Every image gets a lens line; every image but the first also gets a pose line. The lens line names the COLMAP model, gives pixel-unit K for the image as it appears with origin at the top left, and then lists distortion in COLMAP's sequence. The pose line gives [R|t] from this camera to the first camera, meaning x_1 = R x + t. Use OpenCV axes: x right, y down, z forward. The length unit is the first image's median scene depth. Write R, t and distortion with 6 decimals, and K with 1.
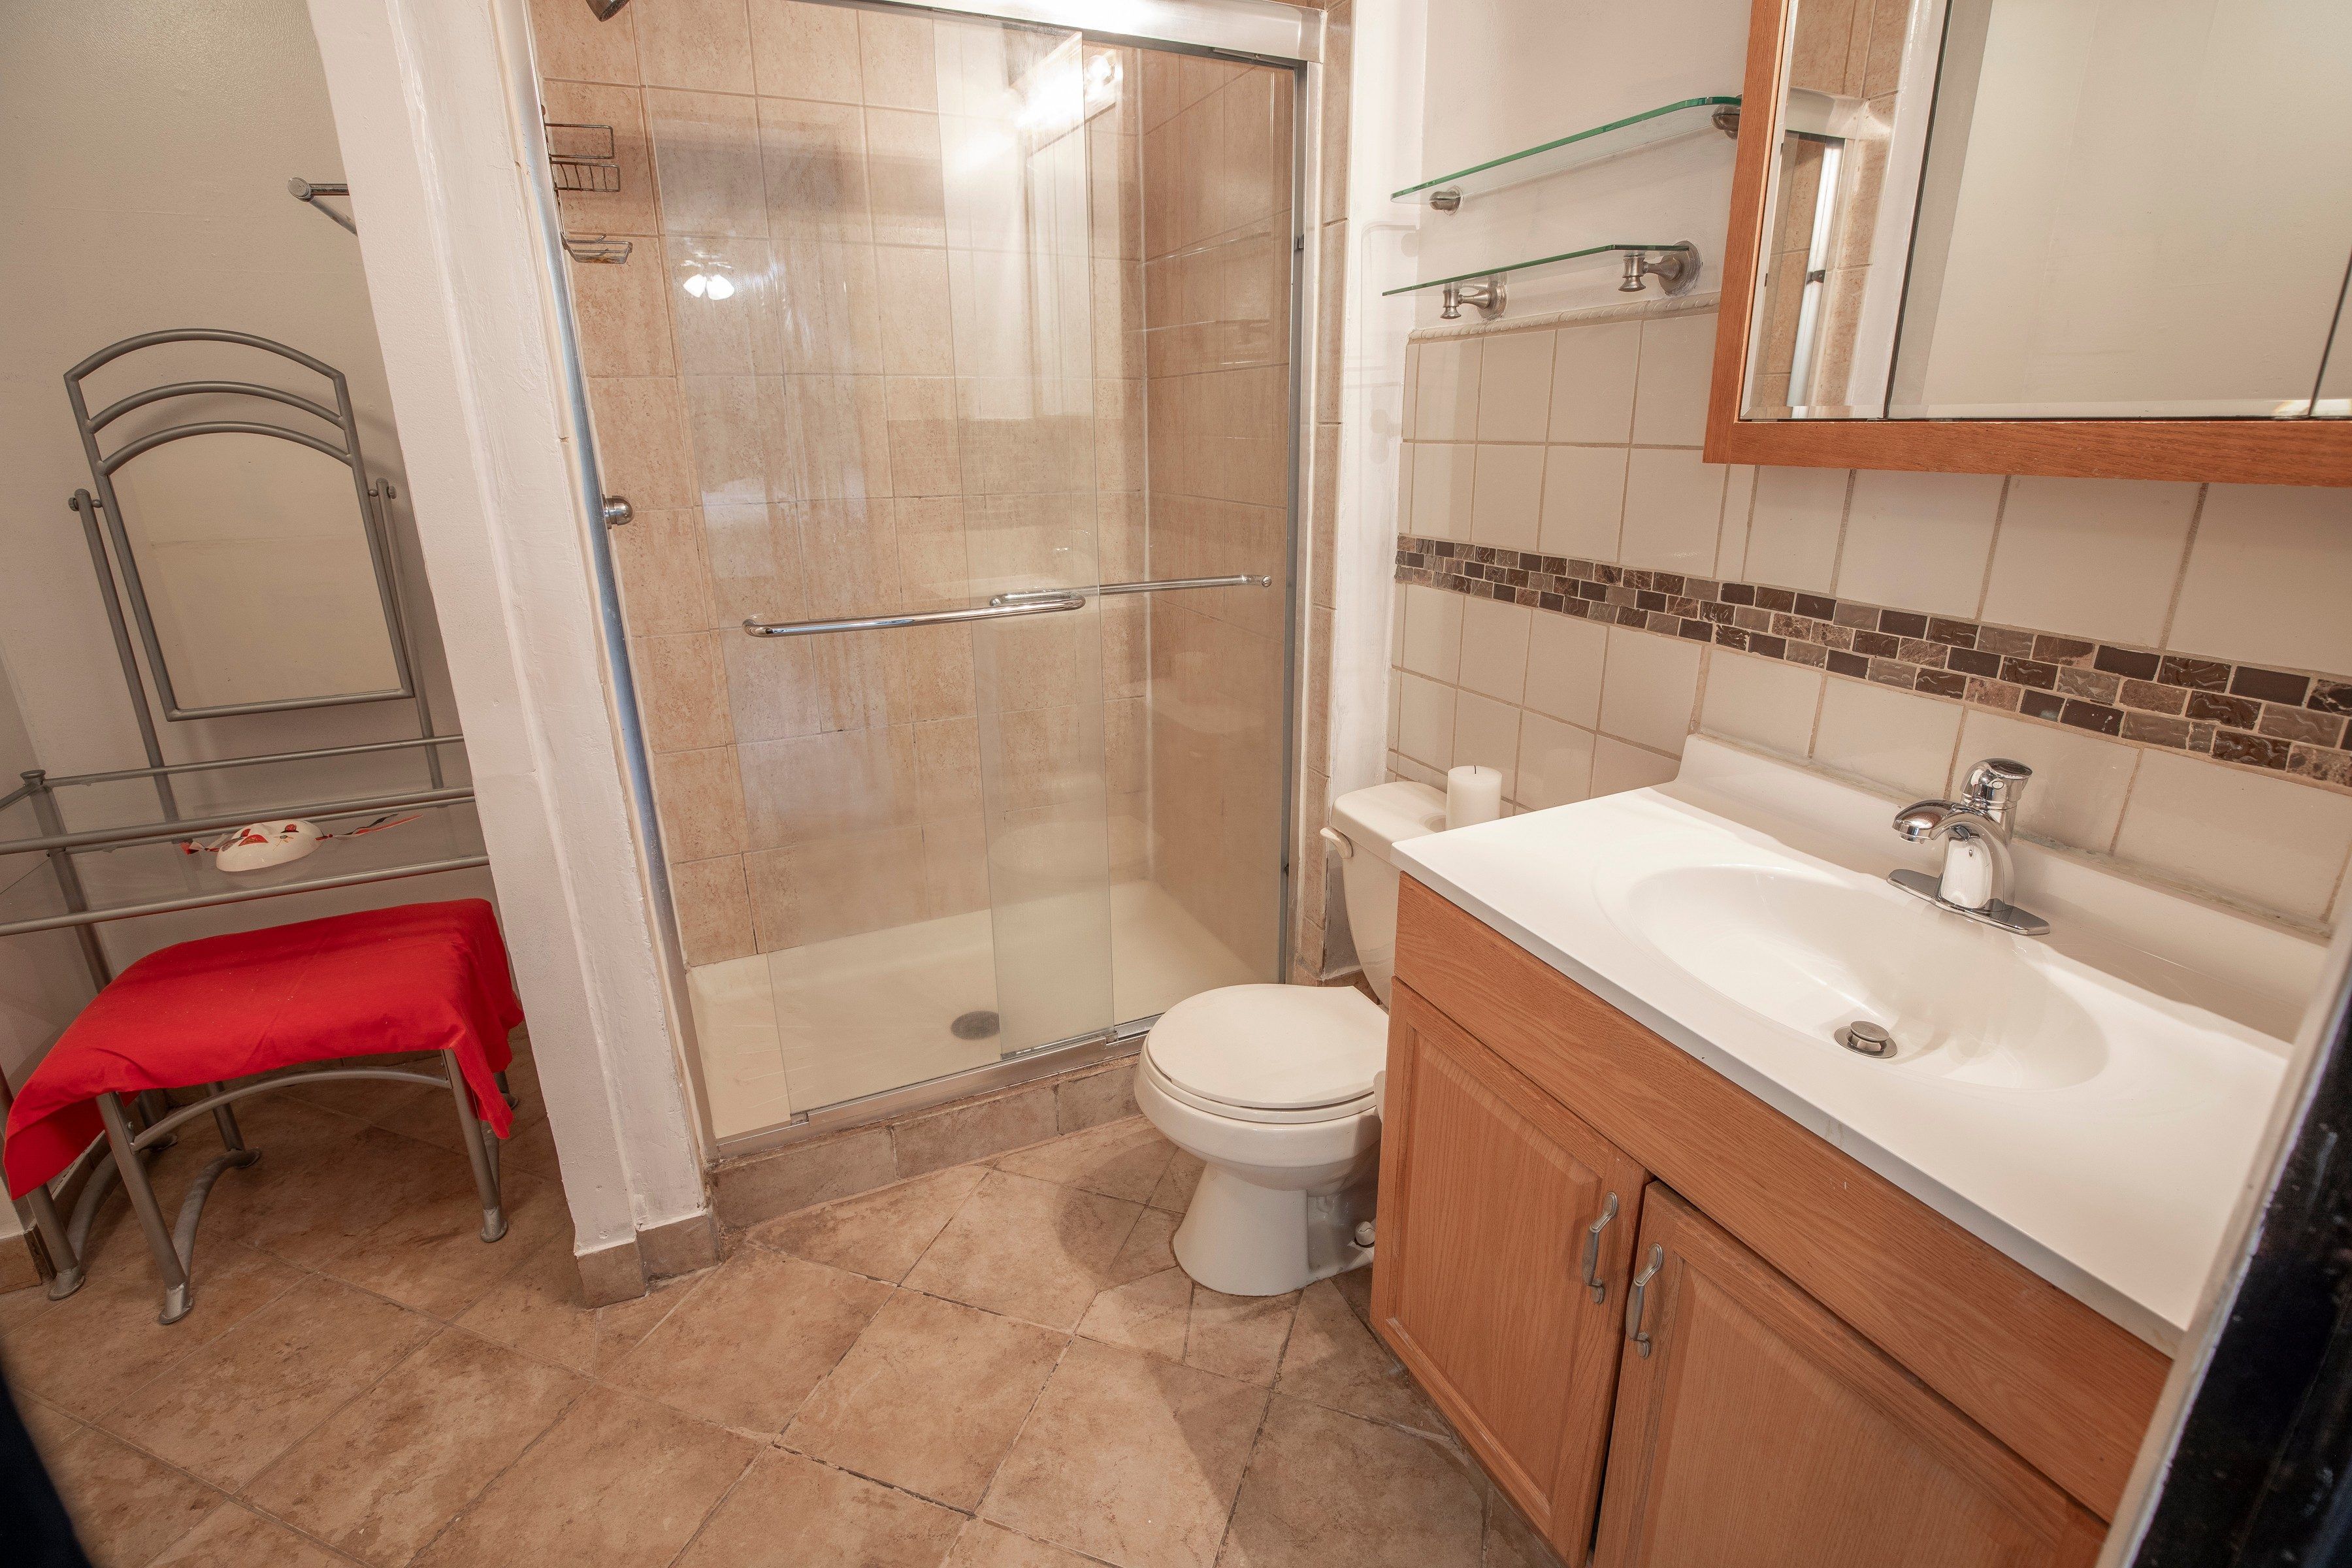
lens RADIAL K [[1096.1, 0, 1181.1], [0, 1096.1, 780.9], [0, 0, 1]] dist [-0.032996, 0.004836]
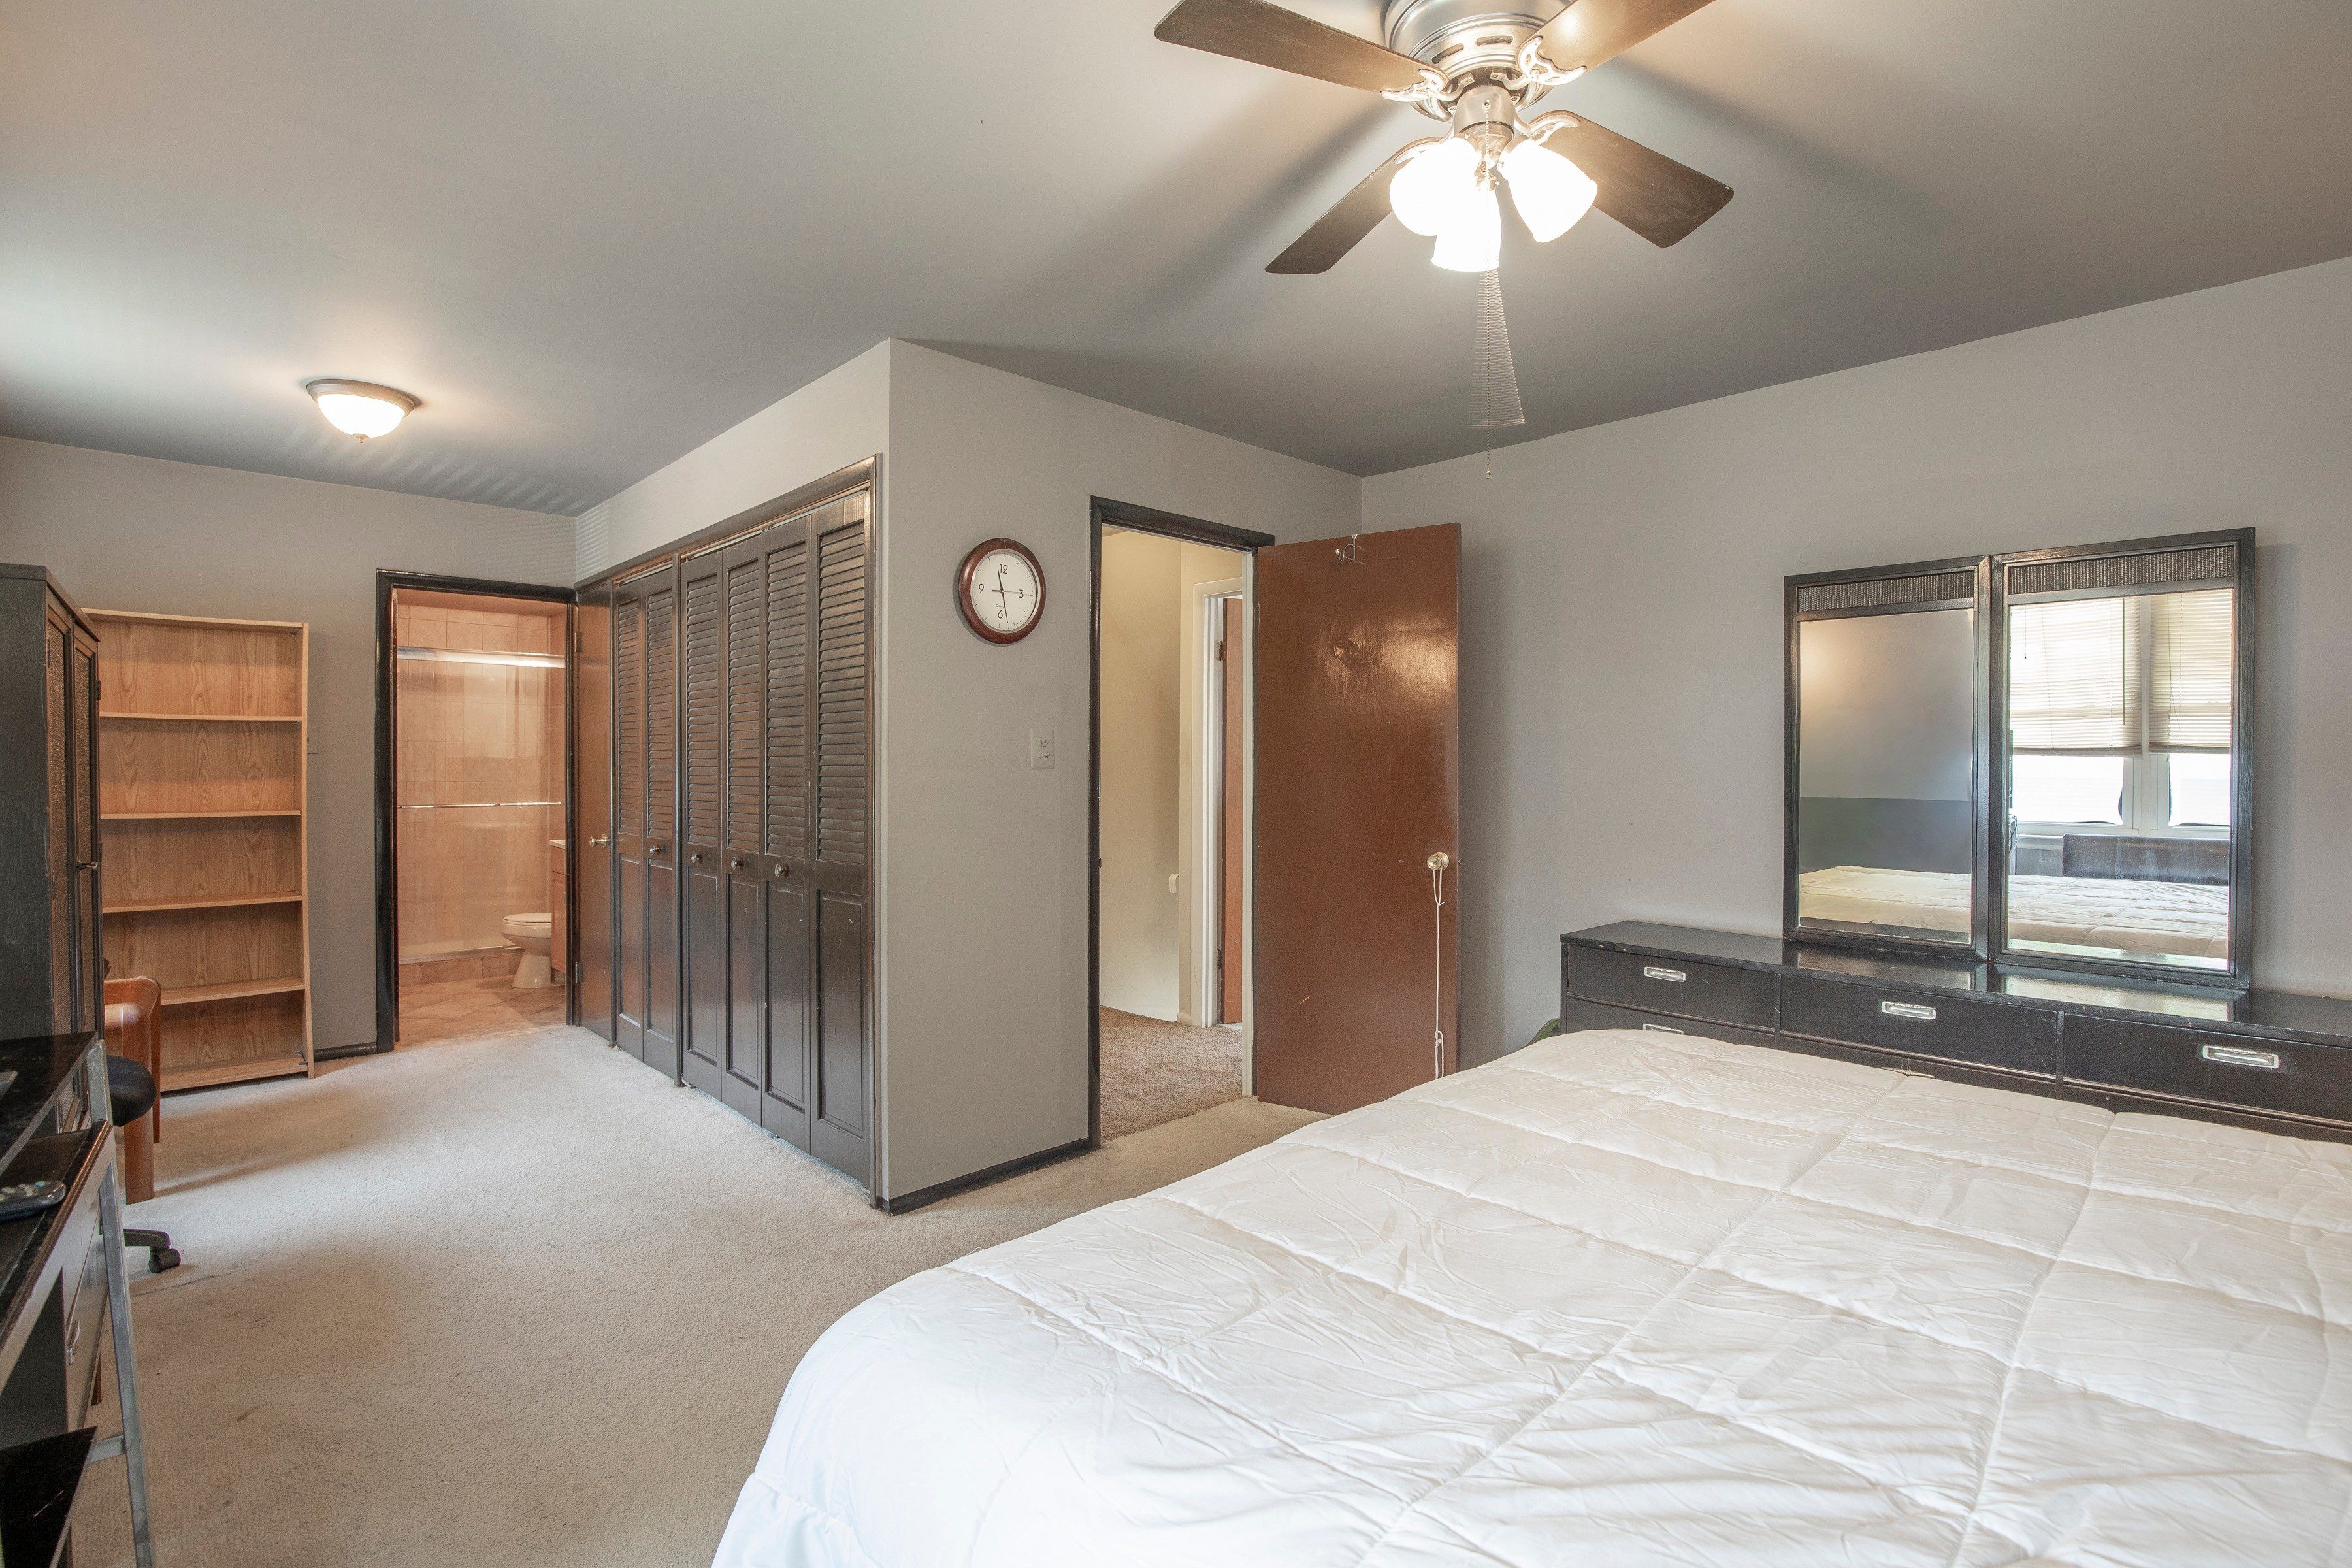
lens RADIAL K [[1096.1, 0, 1167.5], [0, 1096.1, 773.8], [0, 0, 1]] dist [-0.032996, 0.004836]
pose [[0.949617, 0.006667, 0.313340, 0.603192], [0.092534, 0.949241, -0.300633, 0.696184], [-0.299440, 0.314480, 0.900798, -1.980537]]
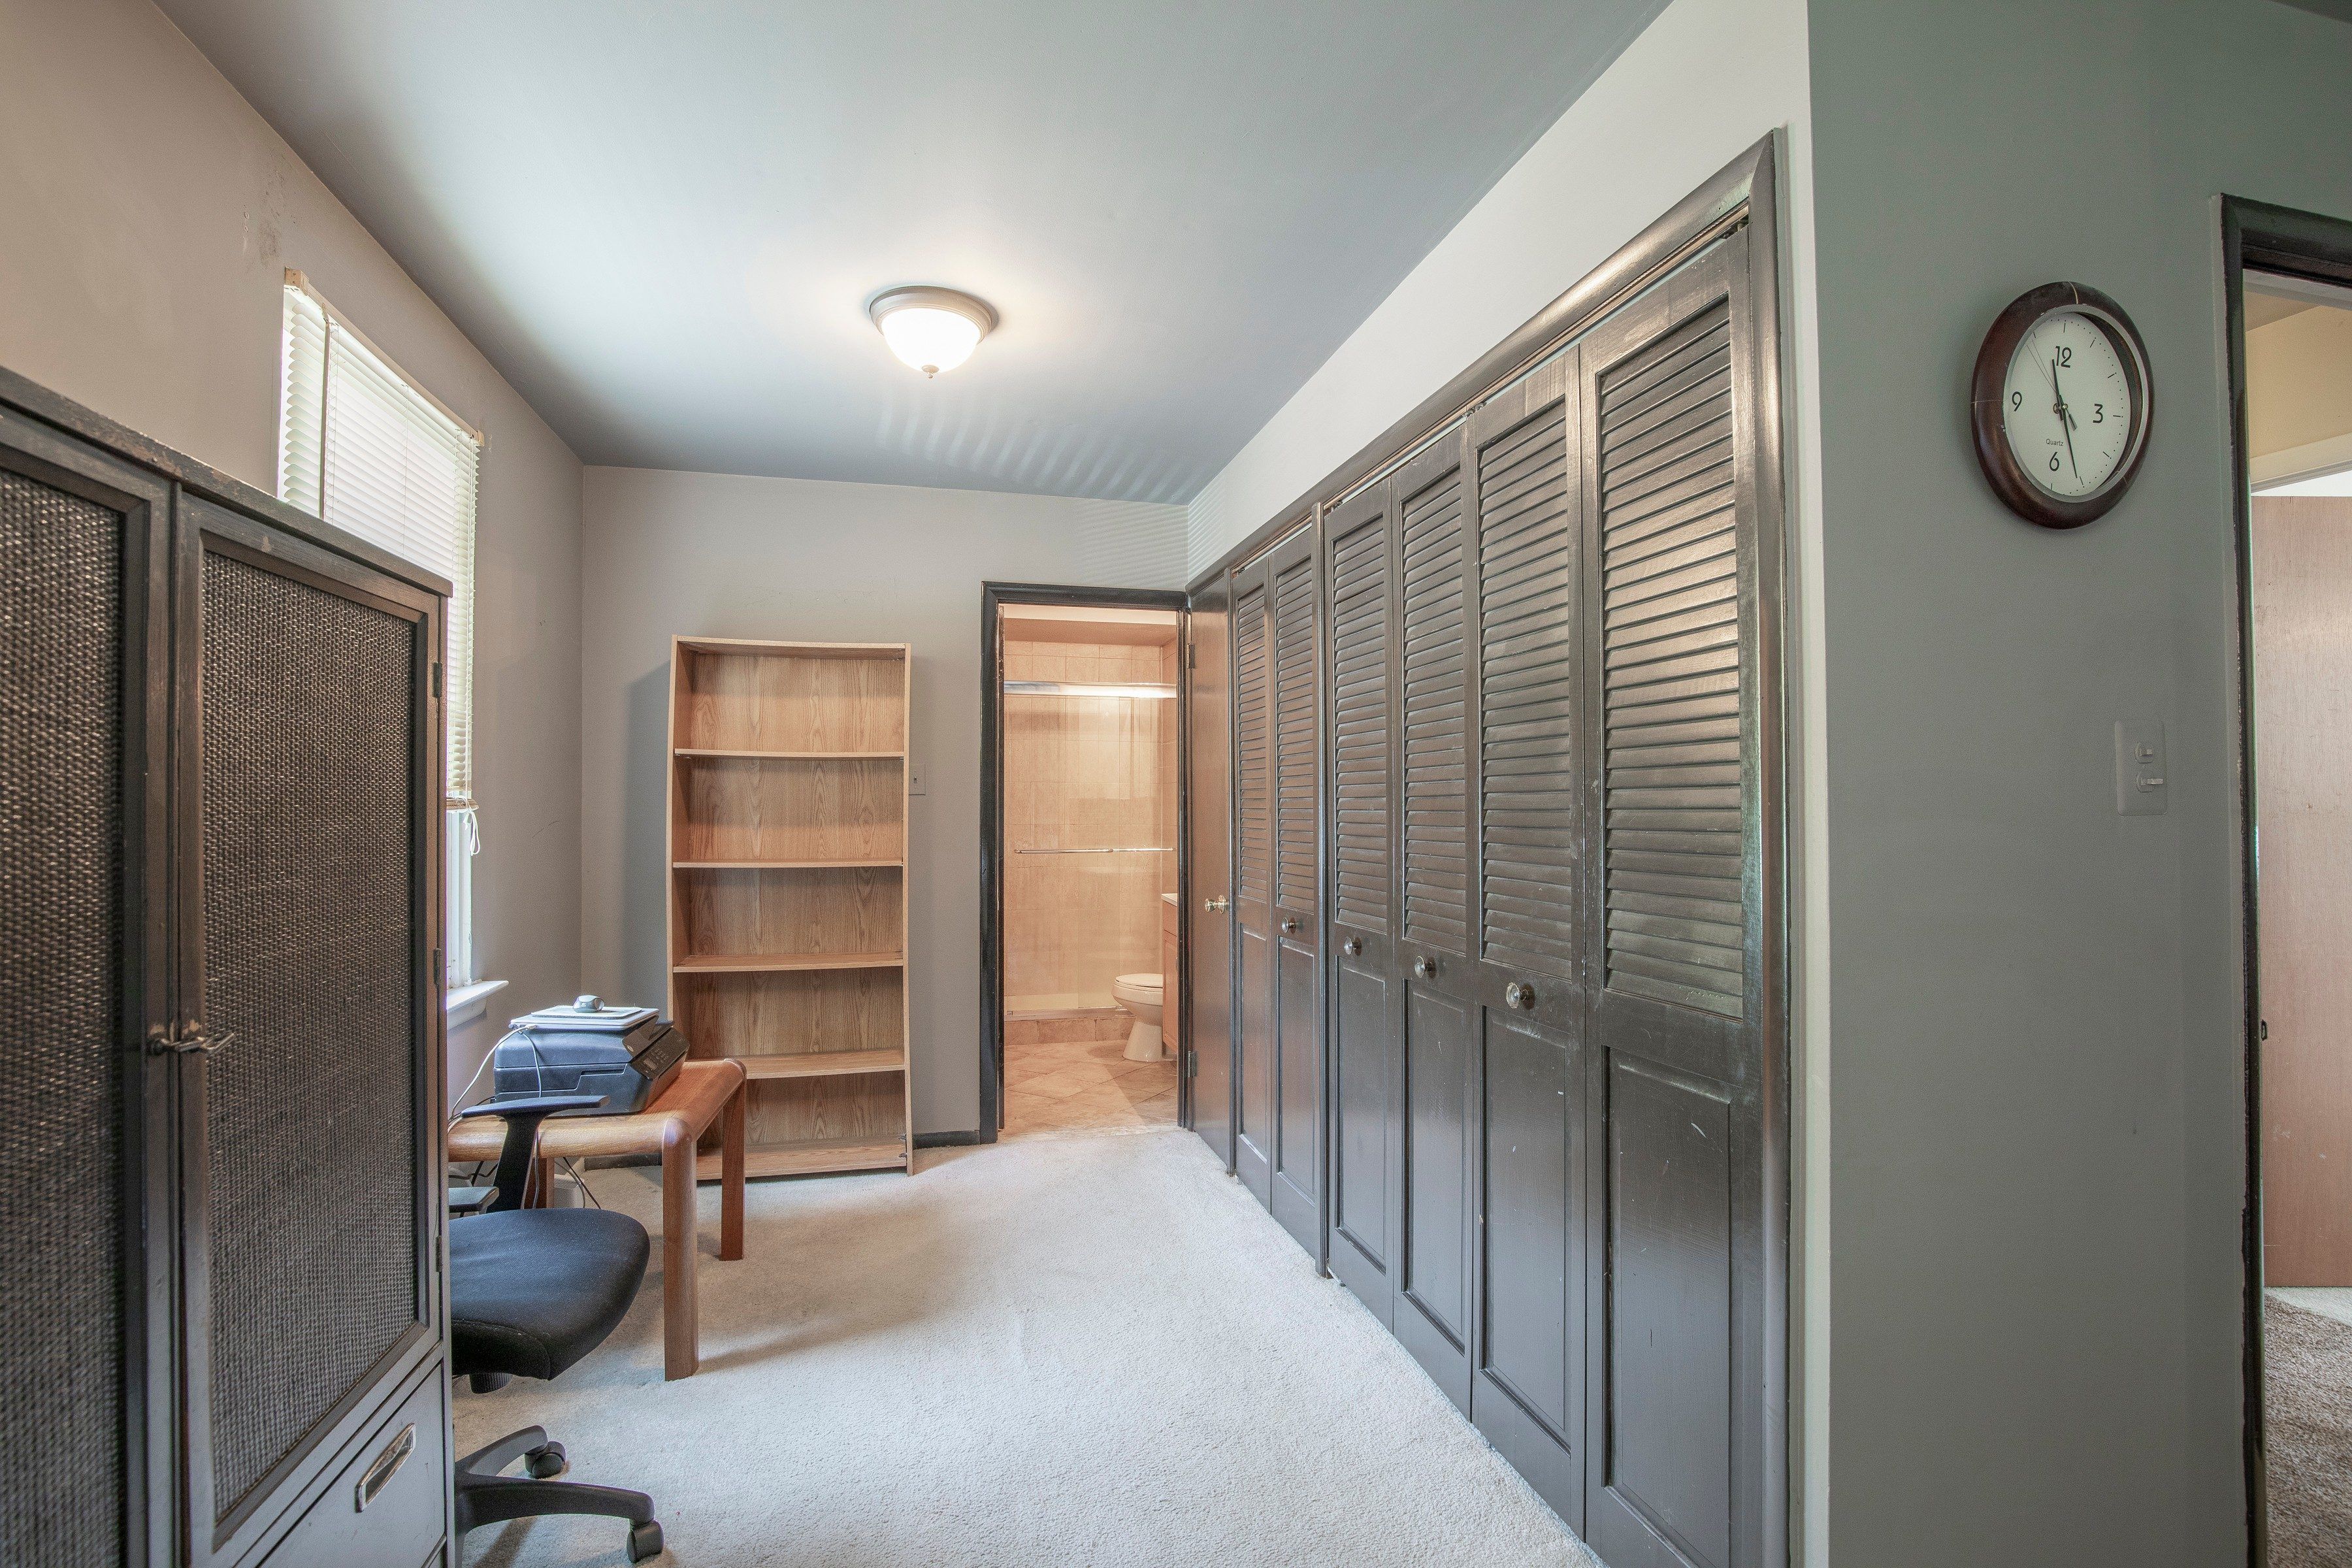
lens RADIAL K [[1096.1, 0, 1169.6], [0, 1096.1, 785.6], [0, 0, 1]] dist [-0.032996, 0.004836]
pose [[0.980948, 0.001435, -0.194265, 0.487410], [-0.066774, 0.941538, -0.330223, 0.496360], [0.182434, 0.336903, 0.923696, -1.399336]]
